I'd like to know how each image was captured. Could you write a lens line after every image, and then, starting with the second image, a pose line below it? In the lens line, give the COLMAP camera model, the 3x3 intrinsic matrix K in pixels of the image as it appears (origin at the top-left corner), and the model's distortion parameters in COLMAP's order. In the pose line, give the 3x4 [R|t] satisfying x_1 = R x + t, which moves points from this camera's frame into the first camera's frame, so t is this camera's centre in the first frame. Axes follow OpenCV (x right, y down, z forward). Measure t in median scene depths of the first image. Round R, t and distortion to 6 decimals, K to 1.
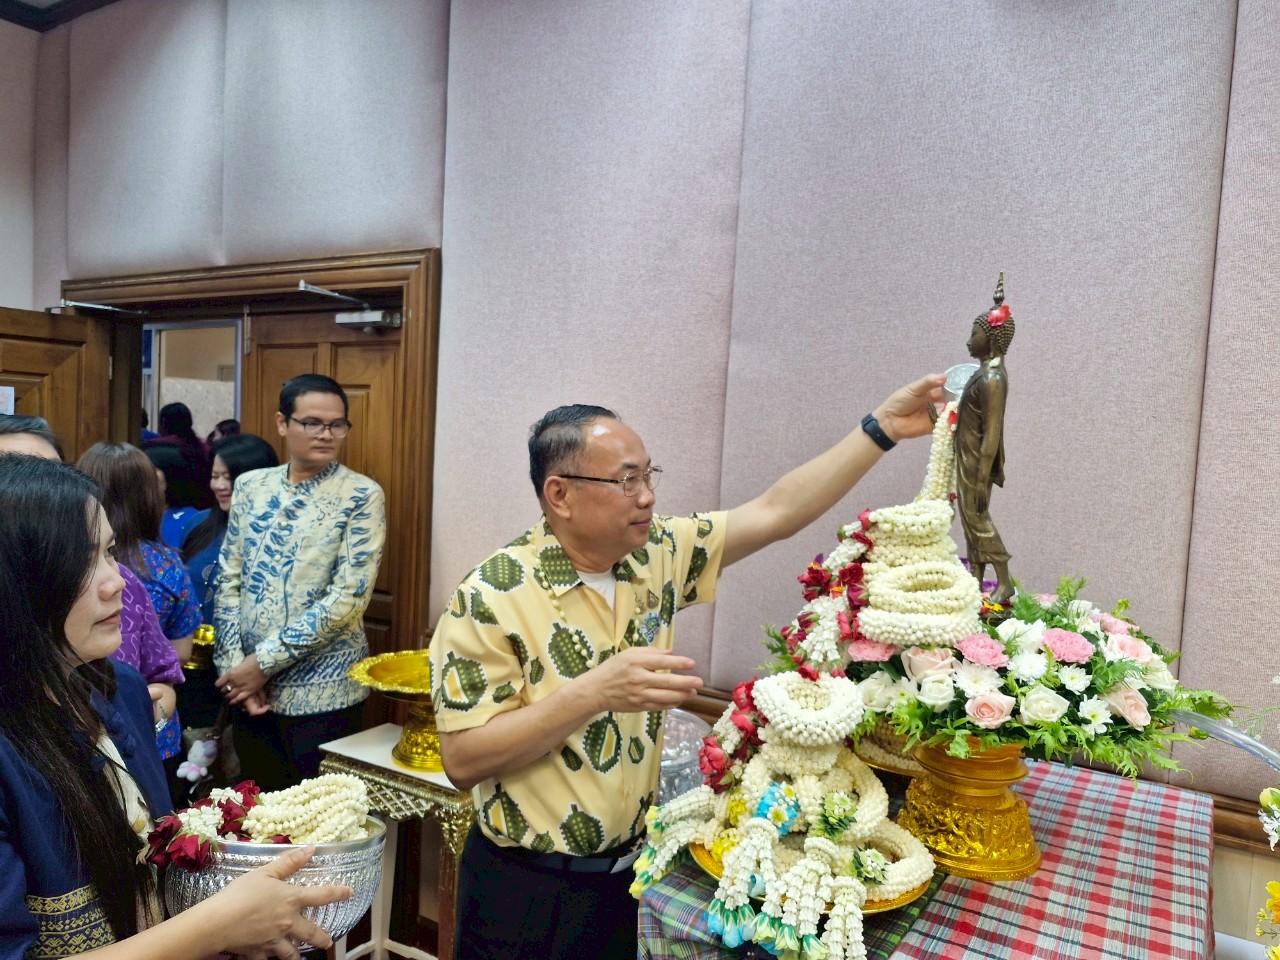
lens RADIAL K [[927.2, 0, 638.5], [0, 927.2, 485.4], [0, 0, 1]] dist [0.137595, -0.197749]
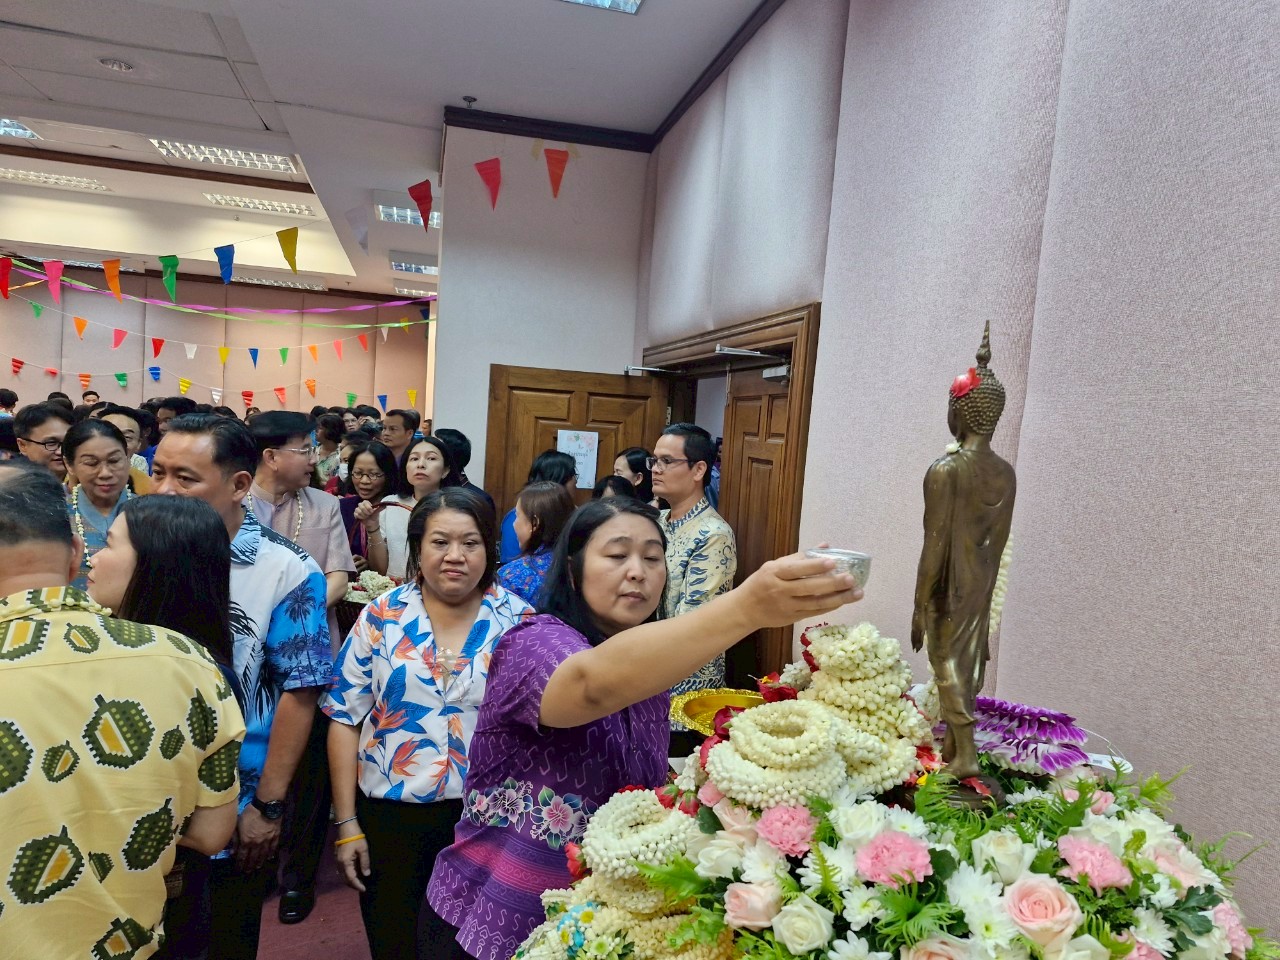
lens RADIAL K [[914.7, 0, 607.8], [0, 914.7, 477.8], [0, 0, 1]] dist [0.141531, -0.130338]
pose [[0.705633, 0.045033, -0.707145, 0.383205], [-0.073804, 0.997221, -0.010140, -0.041649], [0.704724, 0.059345, 0.706996, 0.163048]]
